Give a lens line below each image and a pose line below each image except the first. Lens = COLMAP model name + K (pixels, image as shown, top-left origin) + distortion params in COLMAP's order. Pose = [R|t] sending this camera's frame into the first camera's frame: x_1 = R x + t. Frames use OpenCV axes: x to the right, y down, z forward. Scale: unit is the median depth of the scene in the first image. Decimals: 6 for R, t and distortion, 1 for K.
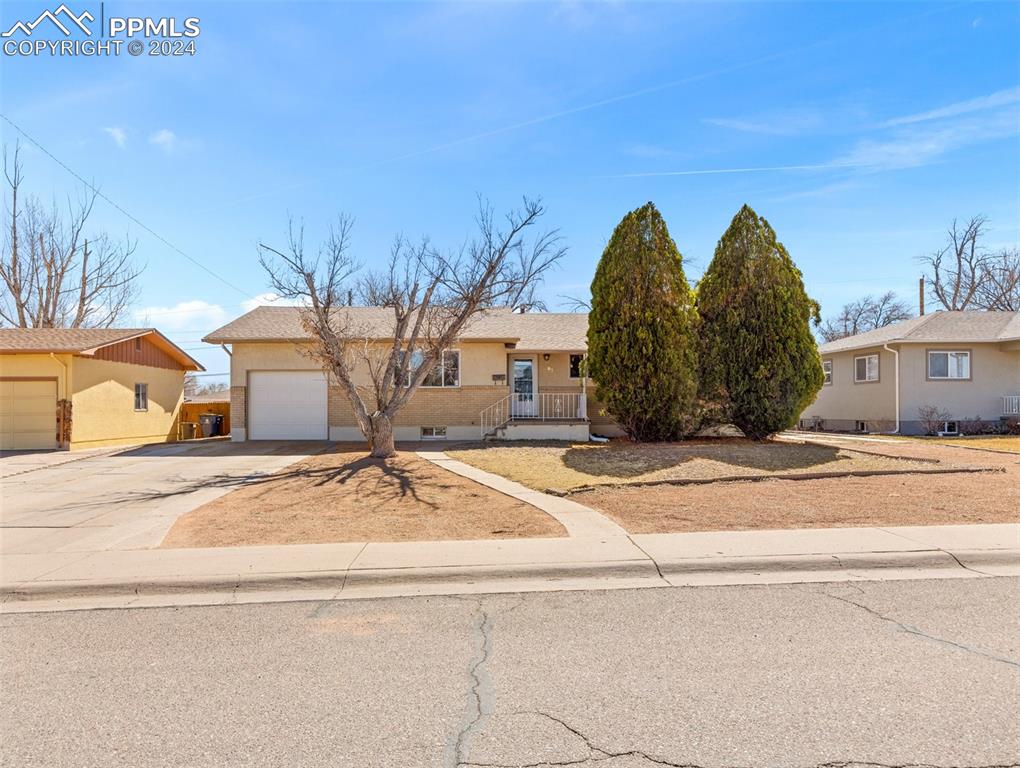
lens RADIAL K [[521.7, 0, 509.4], [0, 521.7, 407.1], [0, 0, 1]] dist [0.007193, 0.000197]
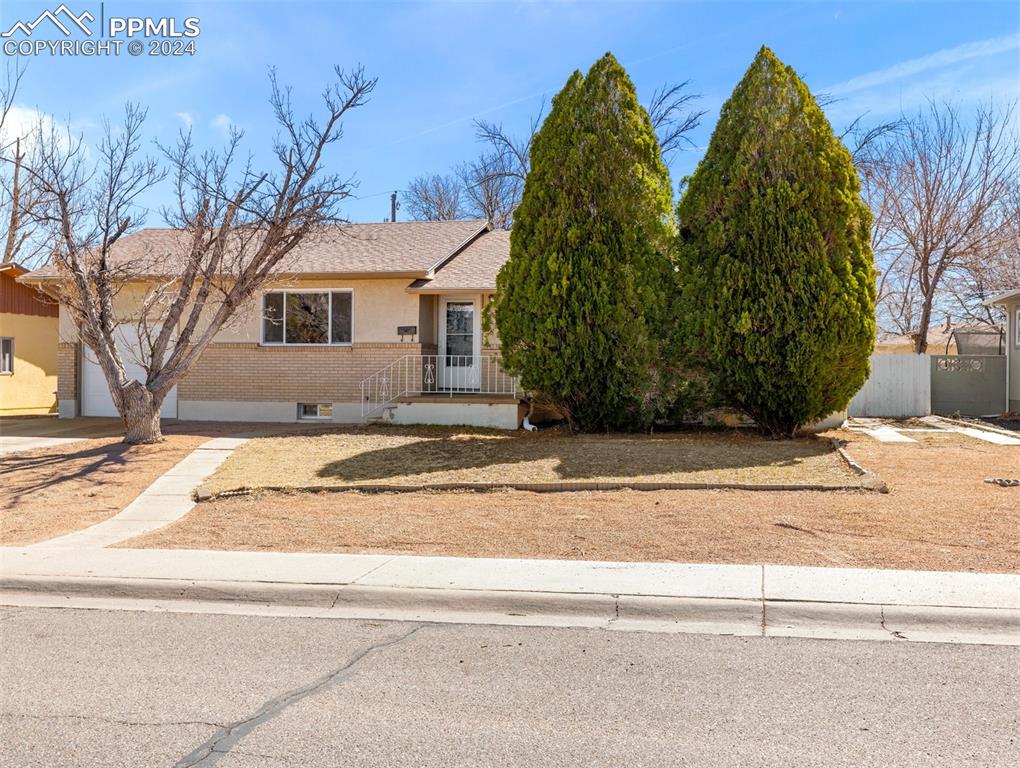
lens RADIAL K [[840.4, 0, 509.9], [0, 840.4, 382.0], [0, 0, 1]] dist [0.006362, -0.001715]
pose [[0.978105, 0.013671, -0.207664, 0.364918], [-0.011395, 0.999861, 0.012150, -0.006076], [0.207802, -0.009518, 0.978125, -0.023391]]
